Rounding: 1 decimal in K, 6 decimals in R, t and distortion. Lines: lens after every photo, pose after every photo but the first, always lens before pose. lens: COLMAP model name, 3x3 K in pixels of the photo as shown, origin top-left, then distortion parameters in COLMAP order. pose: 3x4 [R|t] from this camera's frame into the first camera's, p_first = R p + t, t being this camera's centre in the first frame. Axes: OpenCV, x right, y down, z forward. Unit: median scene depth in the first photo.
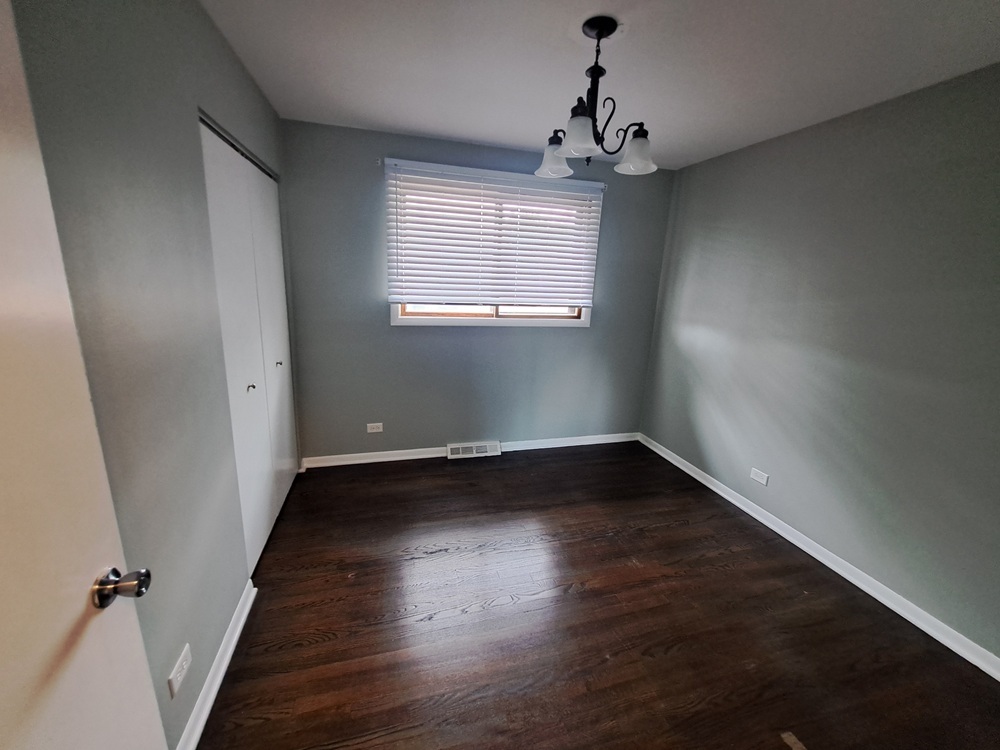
lens RADIAL K [[395.9, 0, 499.3], [0, 395.9, 372.0], [0, 0, 1]] dist [-0.014647, -0.000460]
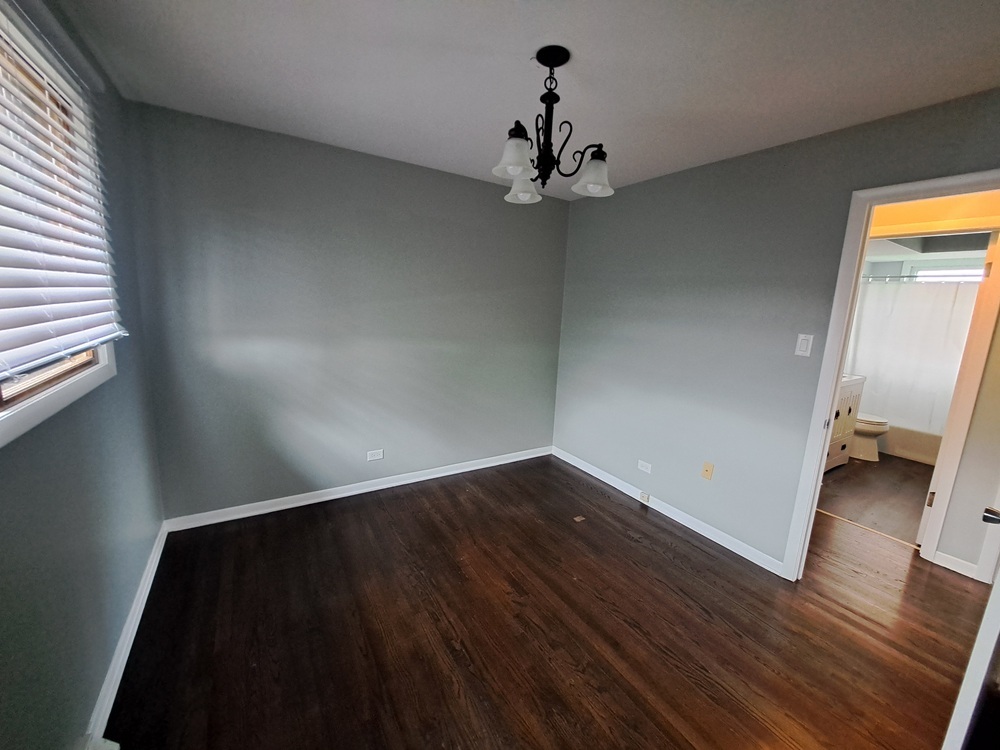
lens RADIAL K [[395.9, 0, 517.1], [0, 395.9, 372.3], [0, 0, 1]] dist [-0.014647, -0.000460]
pose [[-0.274040, -0.228030, 0.934294, -0.543921], [0.189920, 0.939521, 0.285012, -0.242528], [-0.942779, 0.255545, -0.214158, 0.949687]]
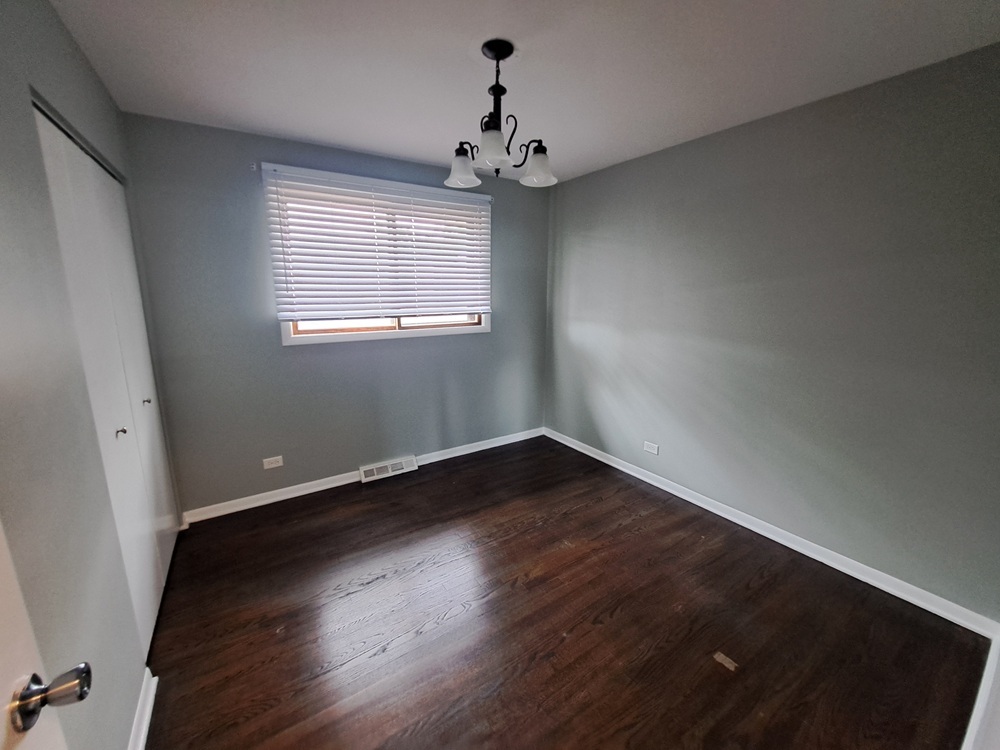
lens RADIAL K [[395.9, 0, 498.0], [0, 395.9, 372.4], [0, 0, 1]] dist [-0.014647, -0.000460]
pose [[0.953052, -0.102340, 0.284989, -0.092803], [0.110364, 0.993816, -0.012194, 0.009958], [-0.281978, 0.043074, 0.958453, 0.001872]]
